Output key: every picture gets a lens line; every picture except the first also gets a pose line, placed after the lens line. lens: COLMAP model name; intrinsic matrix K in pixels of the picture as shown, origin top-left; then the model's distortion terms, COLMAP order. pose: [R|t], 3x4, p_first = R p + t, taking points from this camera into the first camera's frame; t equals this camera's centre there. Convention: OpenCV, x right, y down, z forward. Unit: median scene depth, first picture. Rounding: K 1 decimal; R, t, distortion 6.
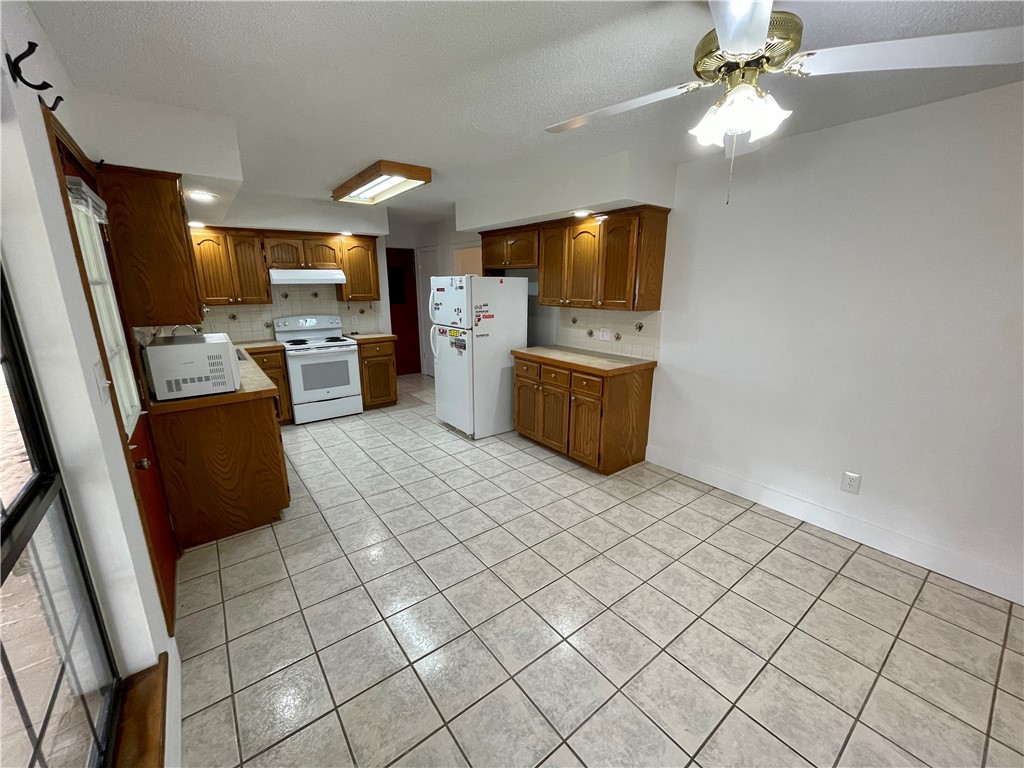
lens RADIAL K [[412.0, 0, 512.3], [0, 412.0, 387.8], [0, 0, 1]] dist [0.000373, 0.000717]
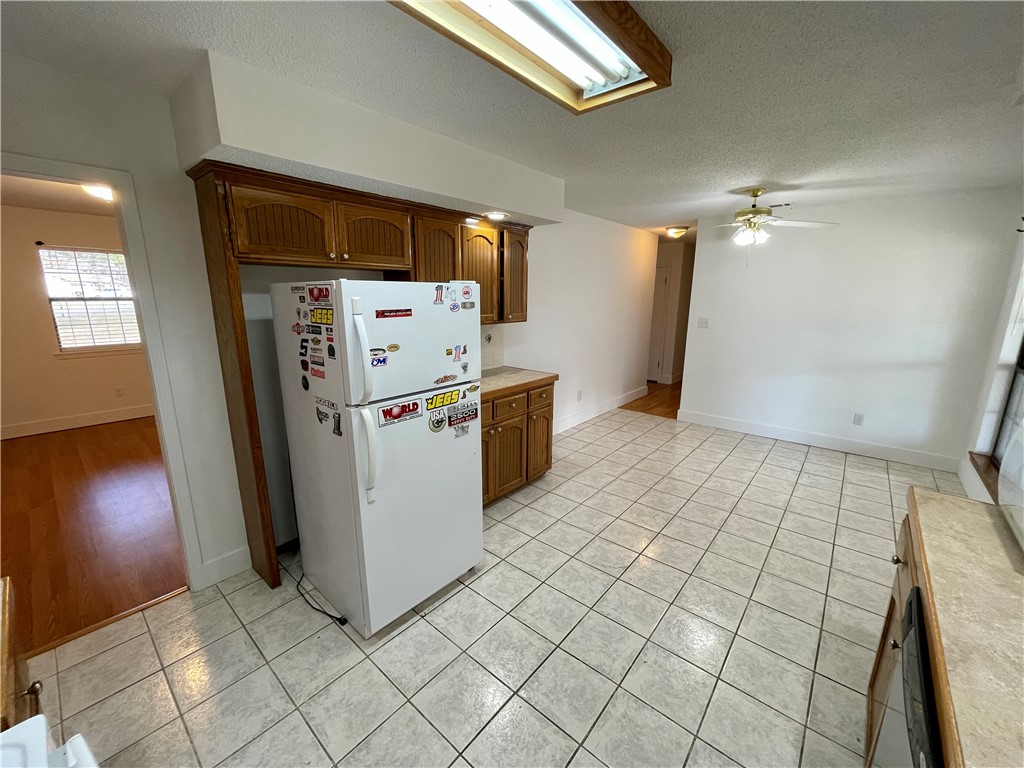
lens RADIAL K [[412.0, 0, 511.9], [0, 412.0, 384.0], [0, 0, 1]] dist [0.000373, 0.000717]
pose [[-0.203984, -0.217156, 0.954586, -0.634604], [0.233835, 0.936056, 0.262909, -0.267173], [-0.950638, 0.276844, -0.140162, 1.022082]]
